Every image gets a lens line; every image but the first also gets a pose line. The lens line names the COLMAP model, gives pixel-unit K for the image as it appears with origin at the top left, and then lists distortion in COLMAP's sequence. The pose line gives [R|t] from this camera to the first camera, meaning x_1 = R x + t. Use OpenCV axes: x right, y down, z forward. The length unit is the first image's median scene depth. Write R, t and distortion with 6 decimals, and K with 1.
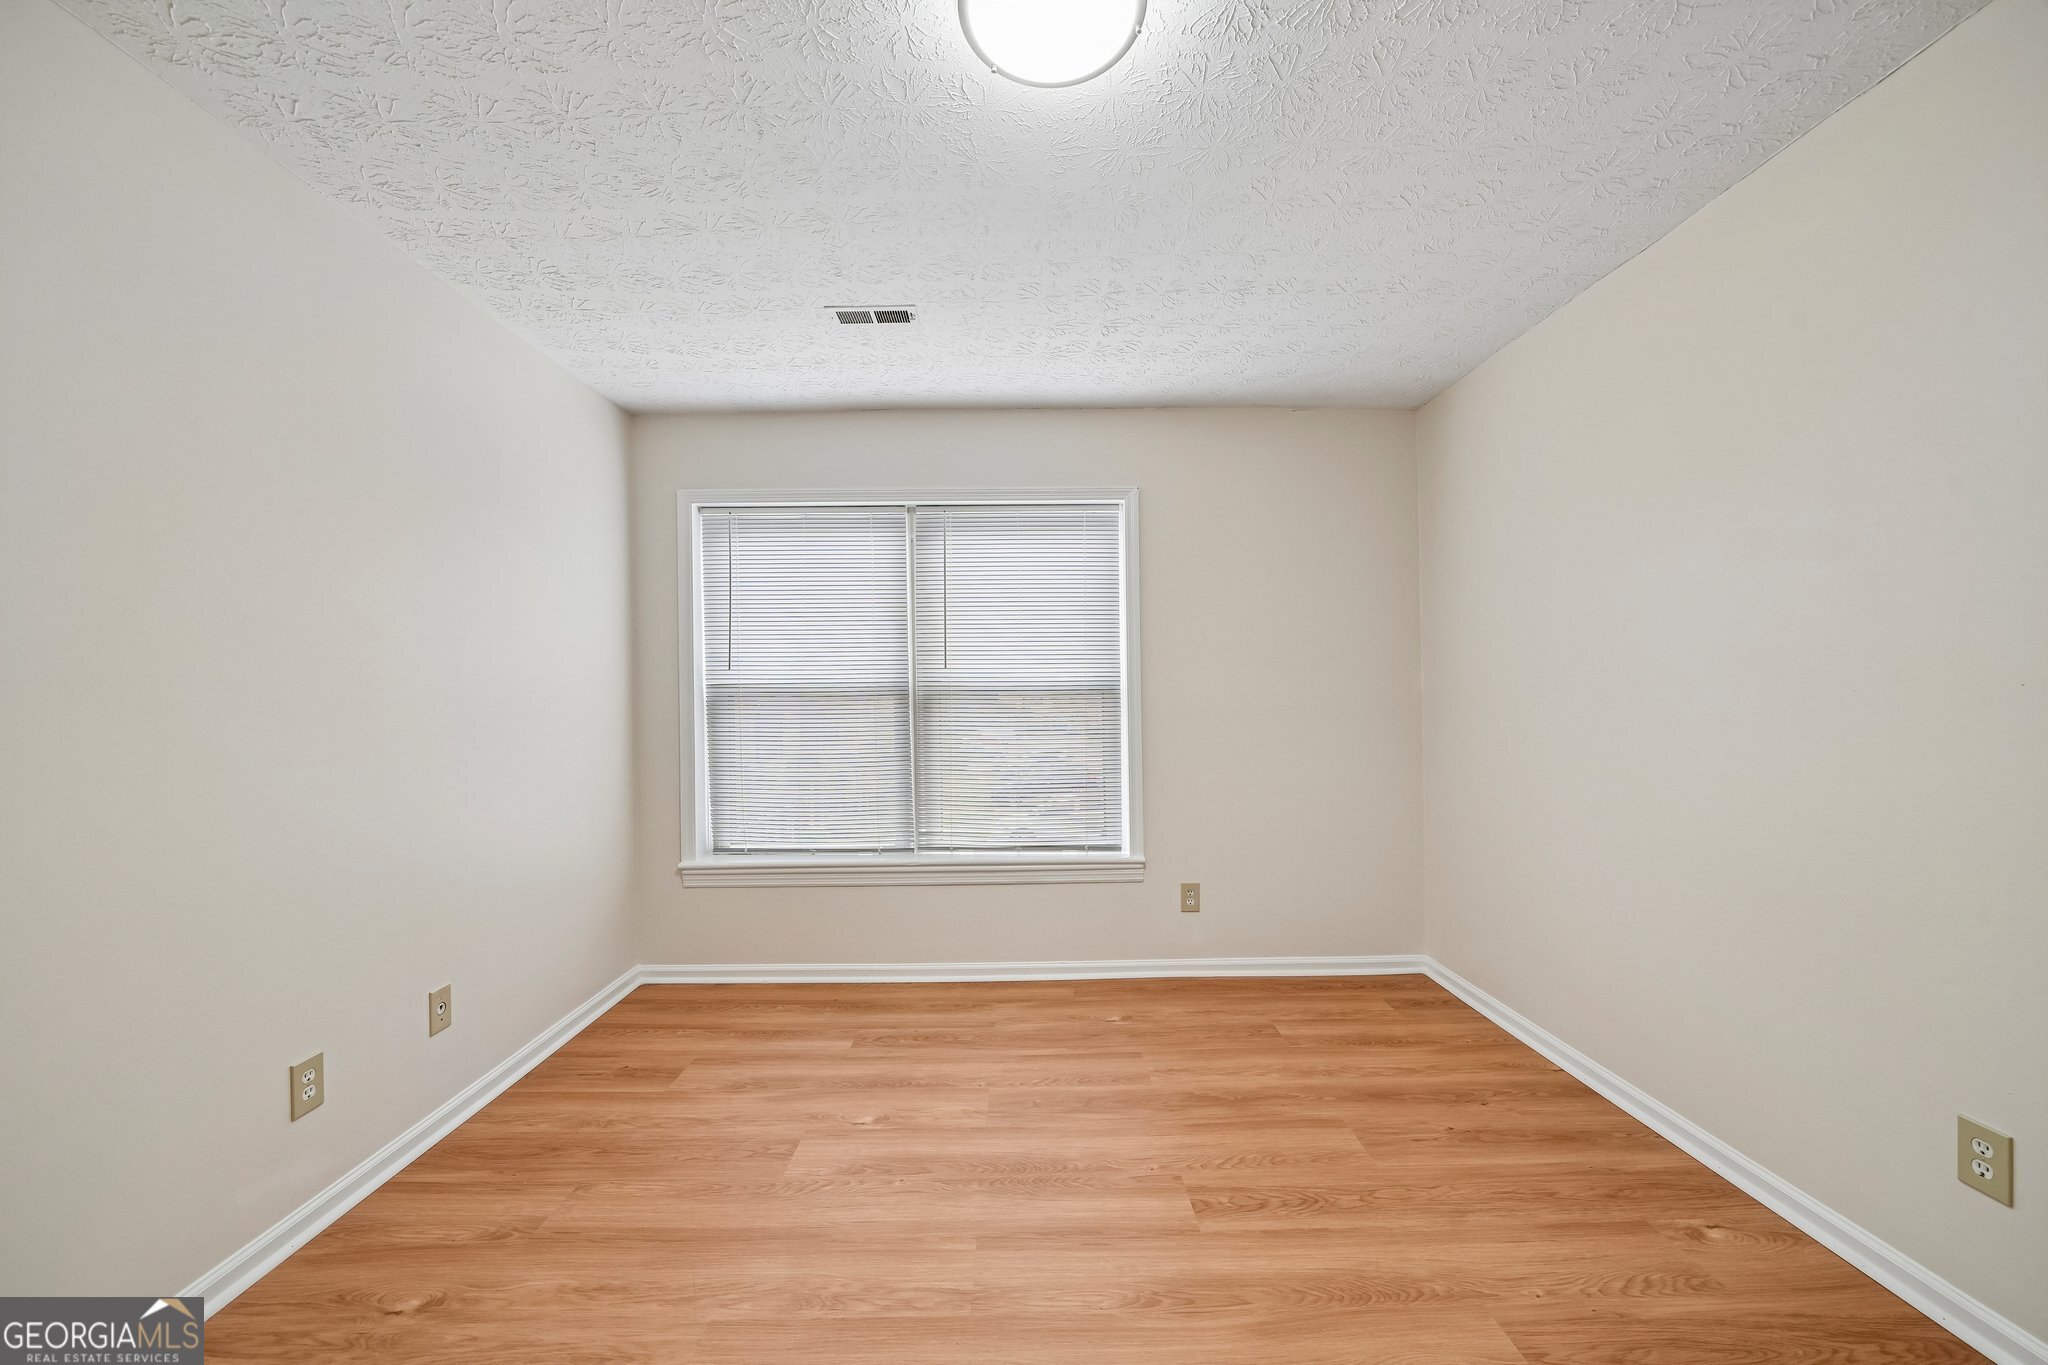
lens RADIAL K [[791.5, 0, 1024.6], [0, 791.5, 674.7], [0, 0, 1]] dist [-0.002776, -0.000316]
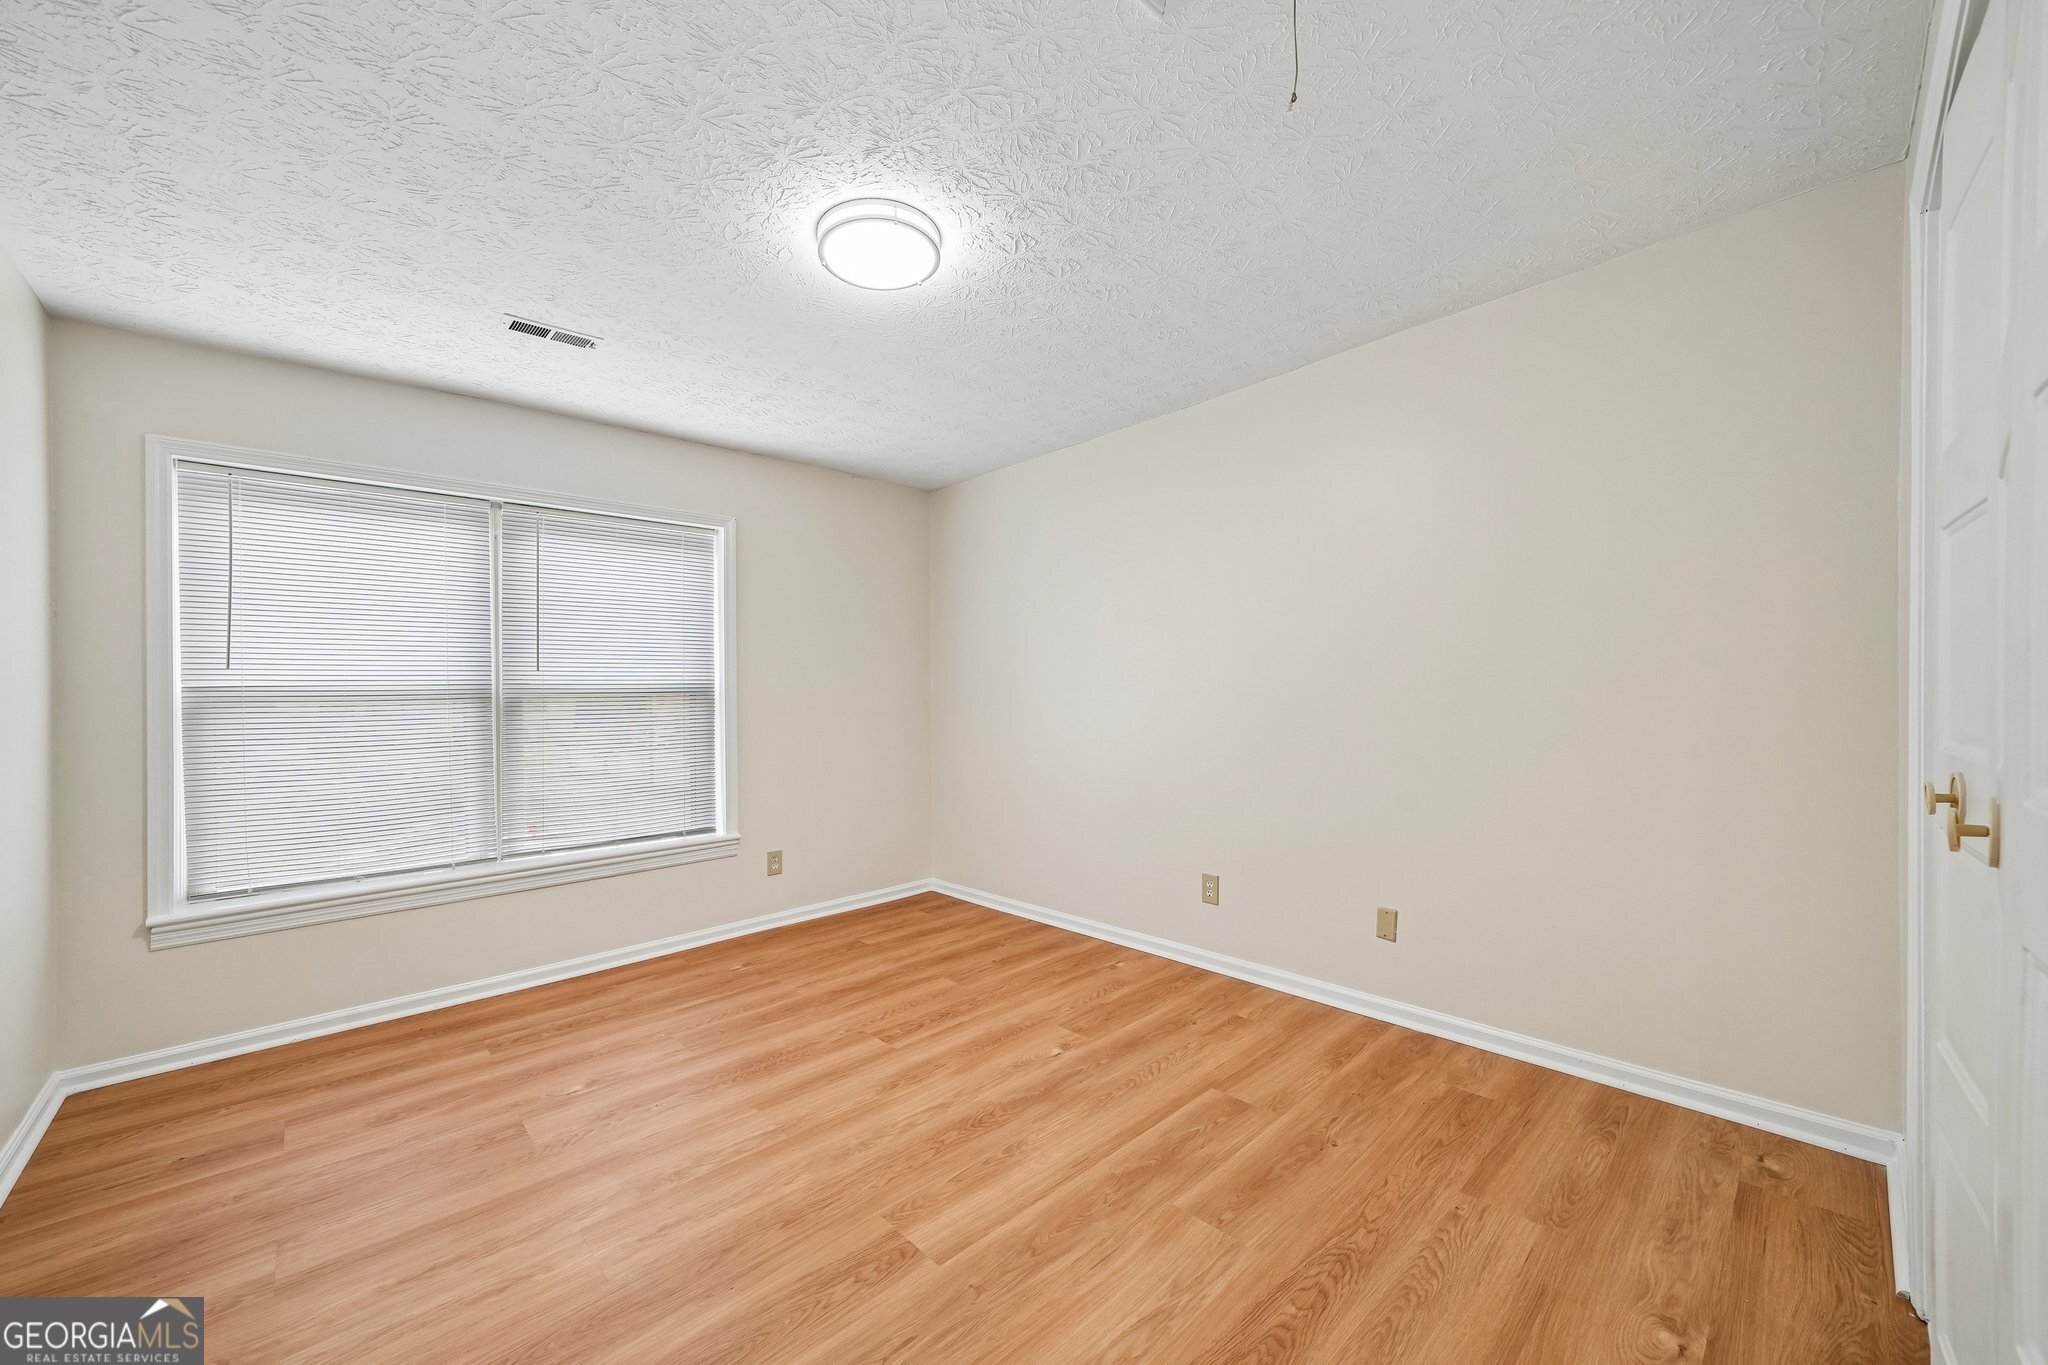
lens RADIAL K [[791.5, 0, 1024.6], [0, 791.5, 674.7], [0, 0, 1]] dist [-0.002776, -0.000316]
pose [[0.727036, 0.010320, 0.686521, -0.407234], [-0.006640, 0.999946, -0.008000, 0.001012], [-0.686567, 0.001258, 0.727066, -0.169128]]
